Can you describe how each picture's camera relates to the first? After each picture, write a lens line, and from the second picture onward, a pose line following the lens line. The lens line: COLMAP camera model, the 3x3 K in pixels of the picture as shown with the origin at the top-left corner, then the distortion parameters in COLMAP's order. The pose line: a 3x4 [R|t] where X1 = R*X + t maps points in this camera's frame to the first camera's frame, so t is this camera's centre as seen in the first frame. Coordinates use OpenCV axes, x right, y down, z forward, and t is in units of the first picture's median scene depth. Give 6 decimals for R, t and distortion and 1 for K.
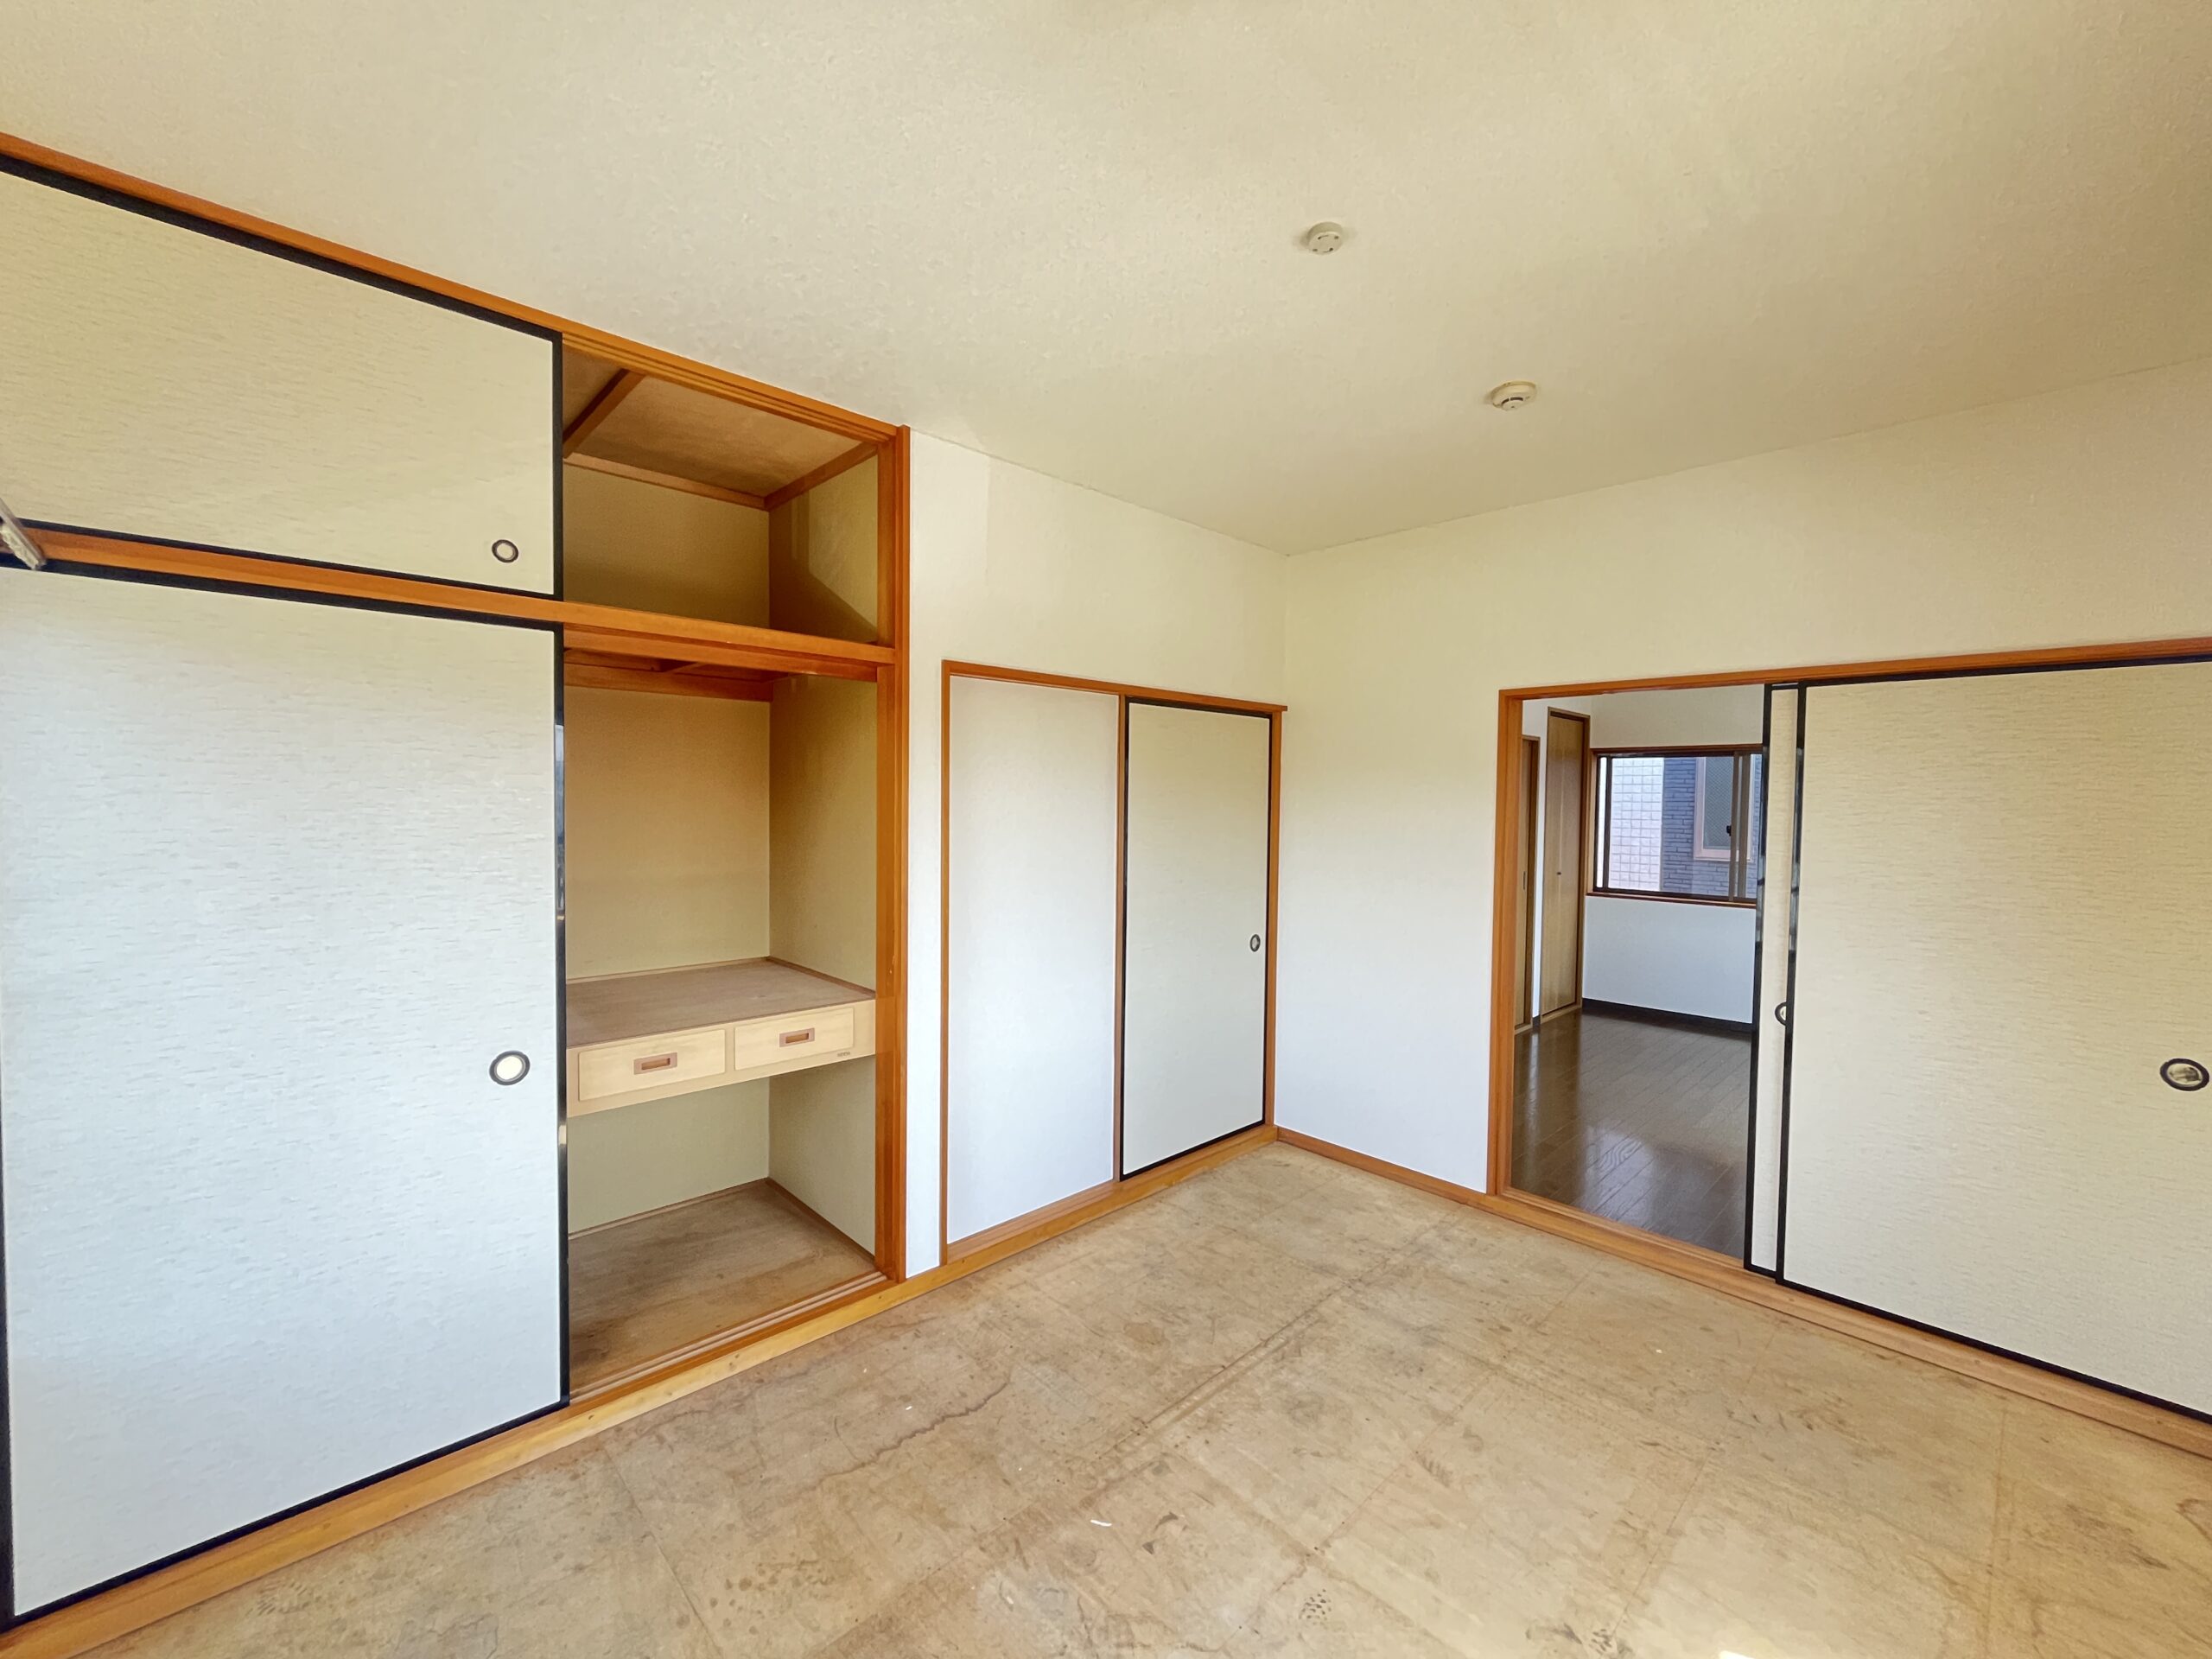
lens RADIAL K [[899.7, 0, 1106.5], [0, 899.7, 830.4], [0, 0, 1]] dist [-0.001992, 0.000304]
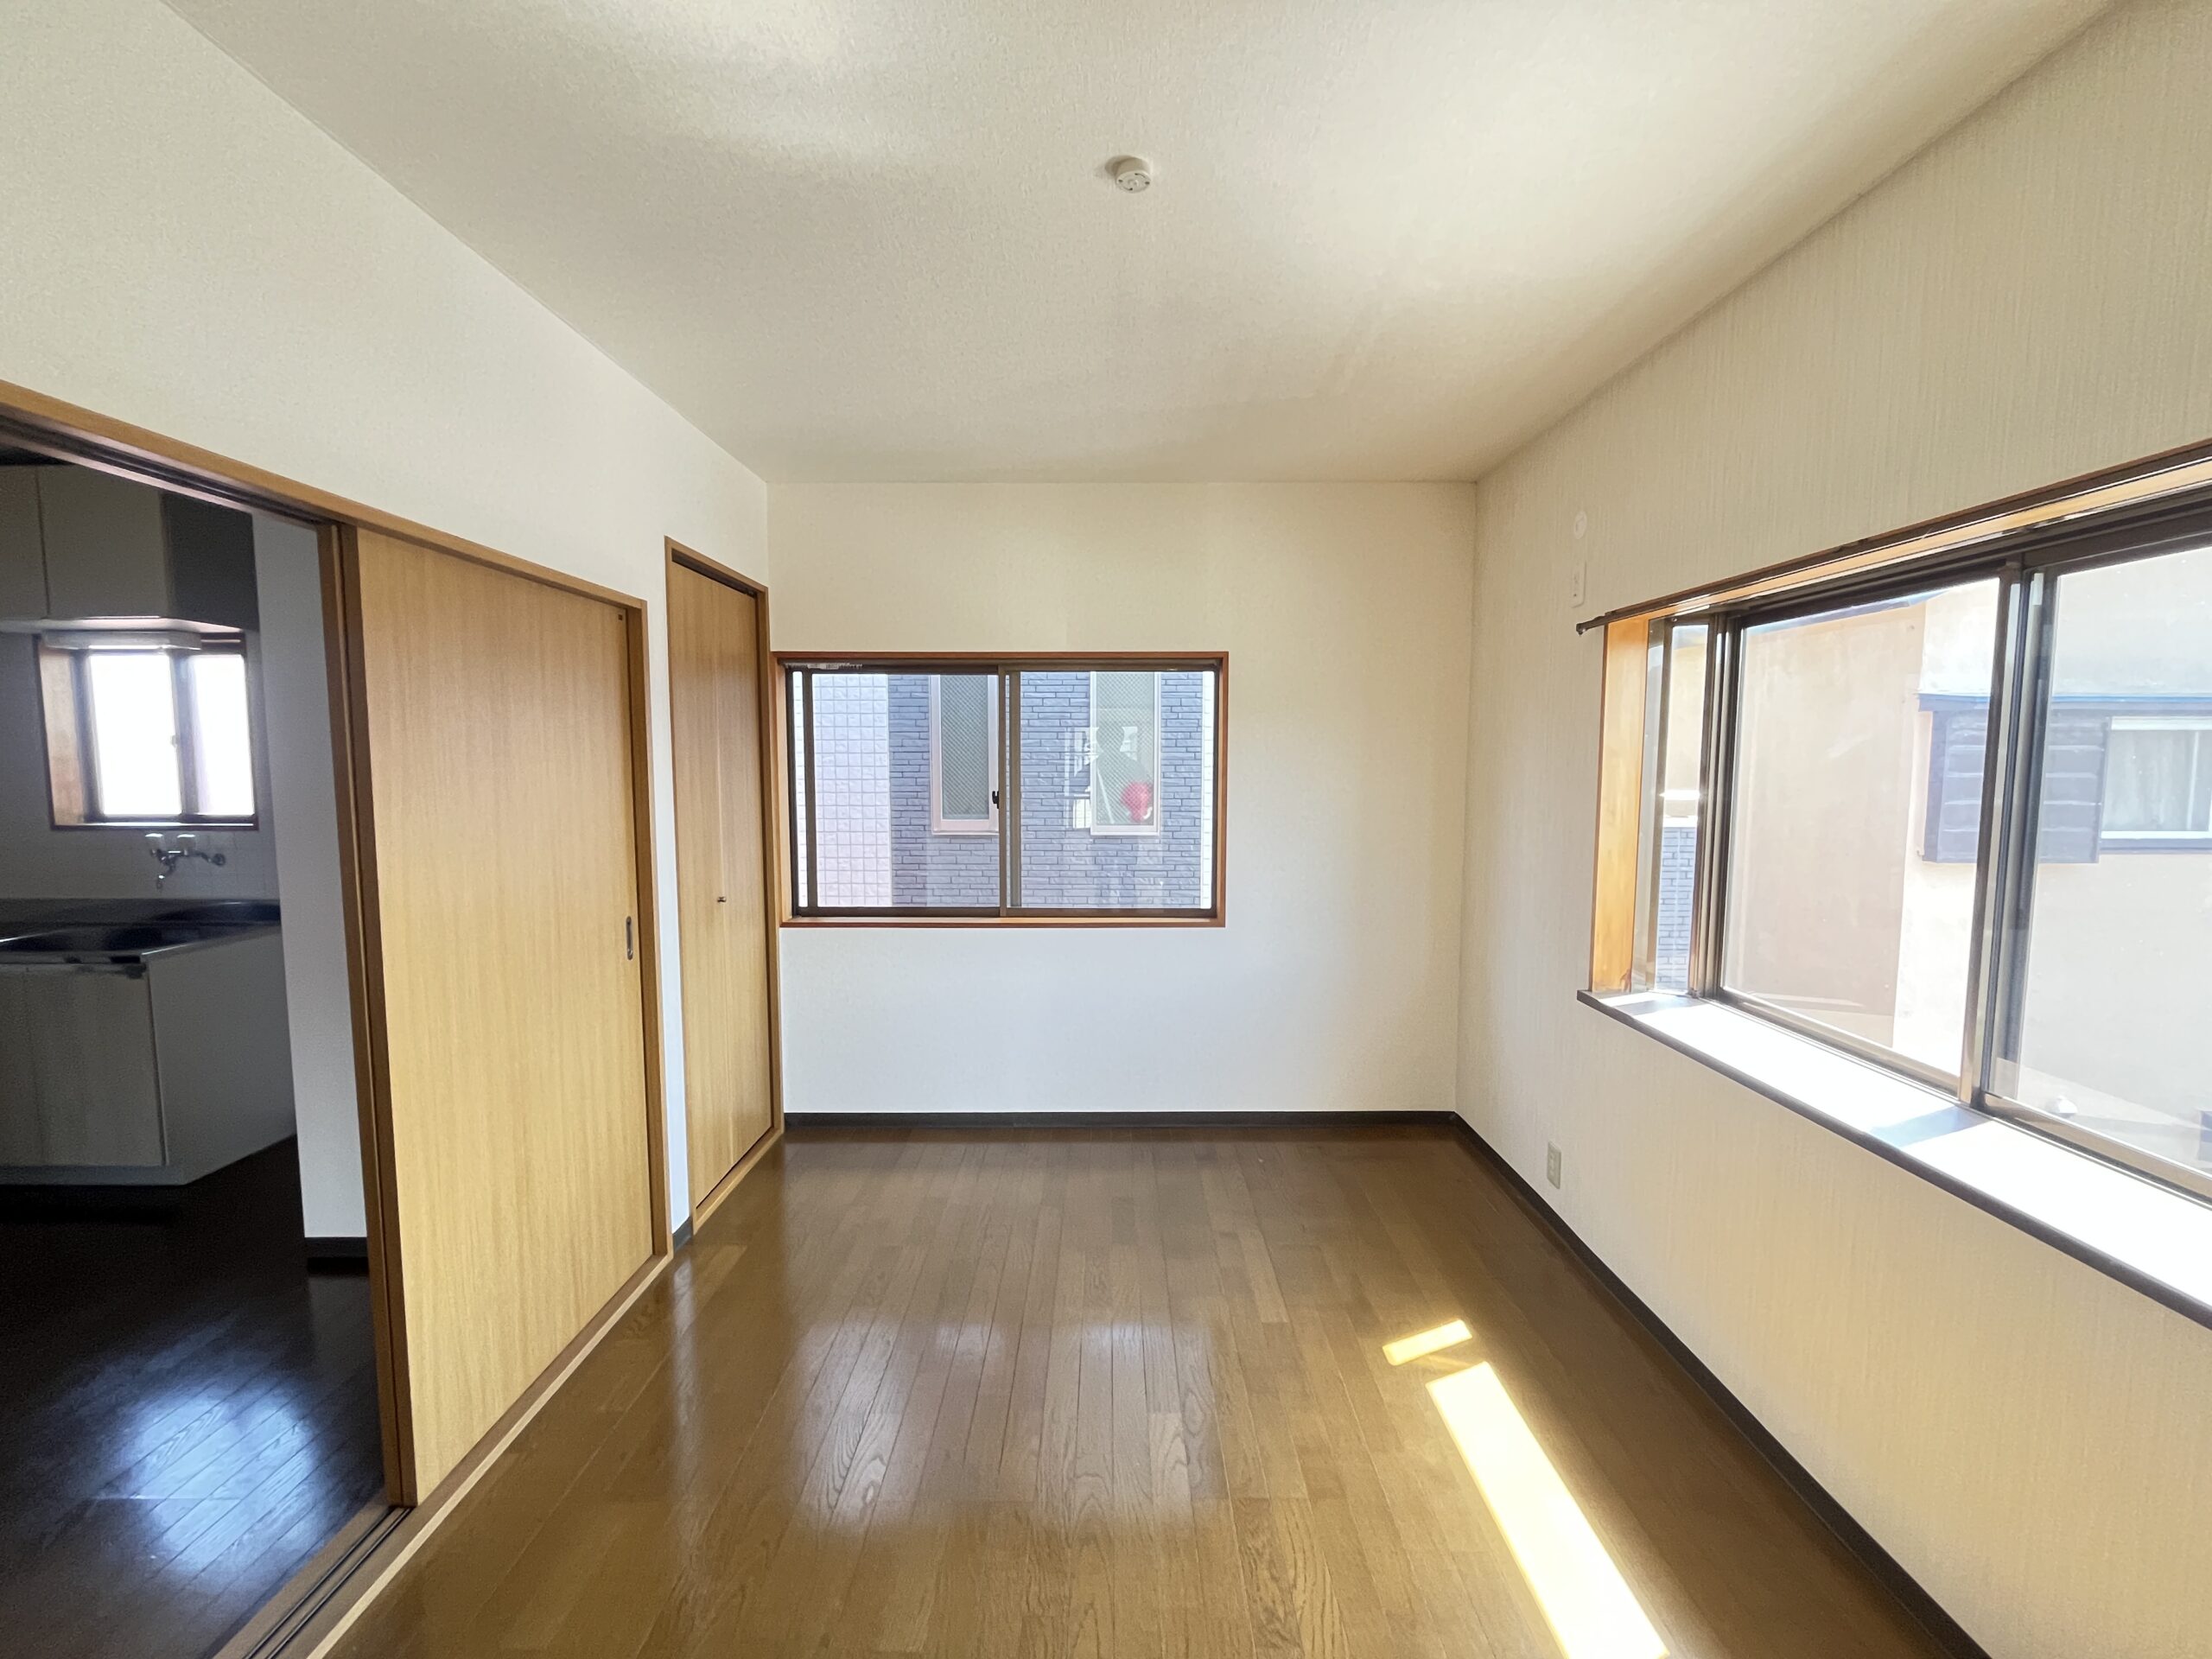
lens RADIAL K [[899.7, 0, 1106.5], [0, 899.7, 830.4], [0, 0, 1]] dist [-0.001992, 0.000304]
pose [[0.692835, -0.068566, 0.717829, 0.750596], [0.031921, 0.997410, 0.064462, -0.036482], [-0.720390, -0.021748, 0.693228, 1.276931]]
